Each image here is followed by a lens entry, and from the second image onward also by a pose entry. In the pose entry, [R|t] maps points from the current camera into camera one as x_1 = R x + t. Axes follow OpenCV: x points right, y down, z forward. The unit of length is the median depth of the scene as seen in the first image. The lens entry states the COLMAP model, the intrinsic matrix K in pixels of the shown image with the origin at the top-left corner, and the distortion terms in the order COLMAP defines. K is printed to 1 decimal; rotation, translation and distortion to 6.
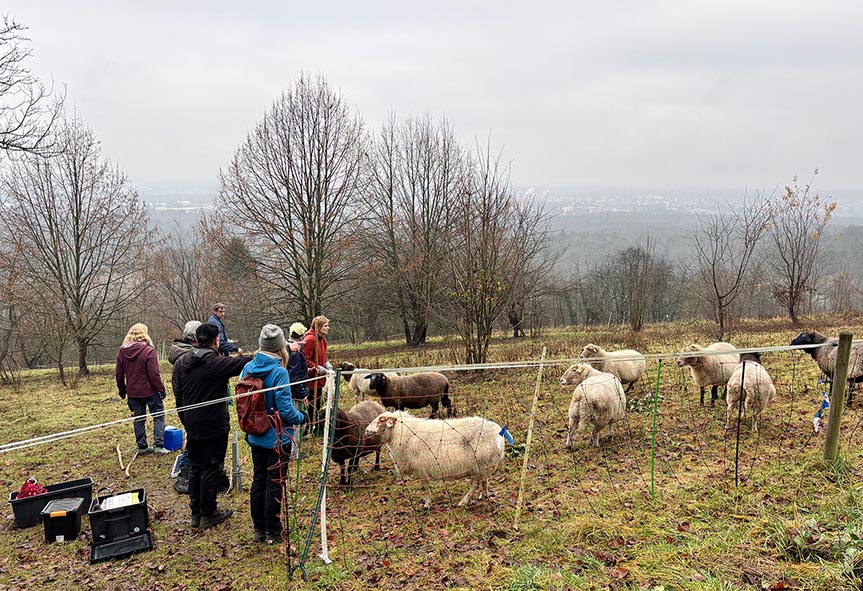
lens RADIAL K [[678.8, 0, 431.5], [0, 678.8, 292.5], [0, 0, 1]] dist [0.009801, 0.015022]
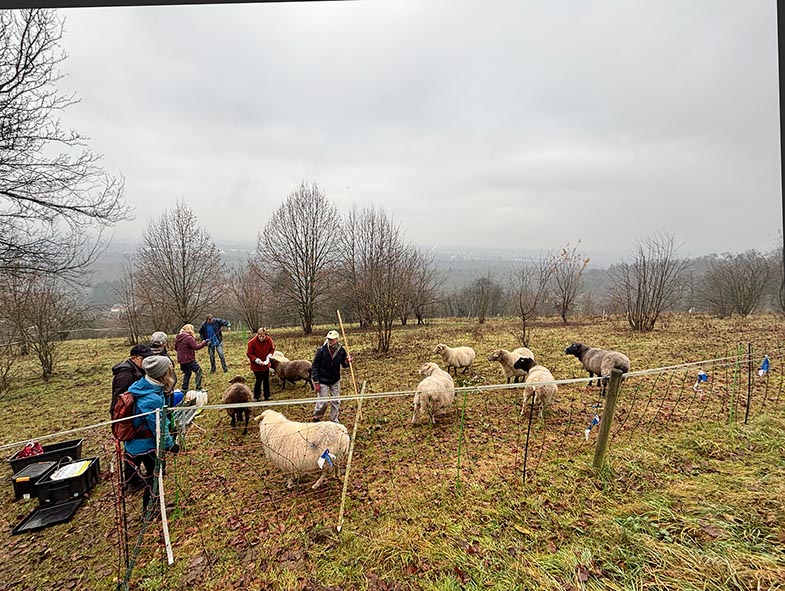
lens RADIAL K [[314.6, 0, 393.0], [0, 314.6, 302.0], [0, 0, 1]] dist [-0.000311, -0.000228]
pose [[0.999746, 0.022092, -0.004441, 0.064027], [-0.021974, 0.999441, 0.025200, -0.021046], [0.004996, -0.025096, 0.999673, 0.135655]]
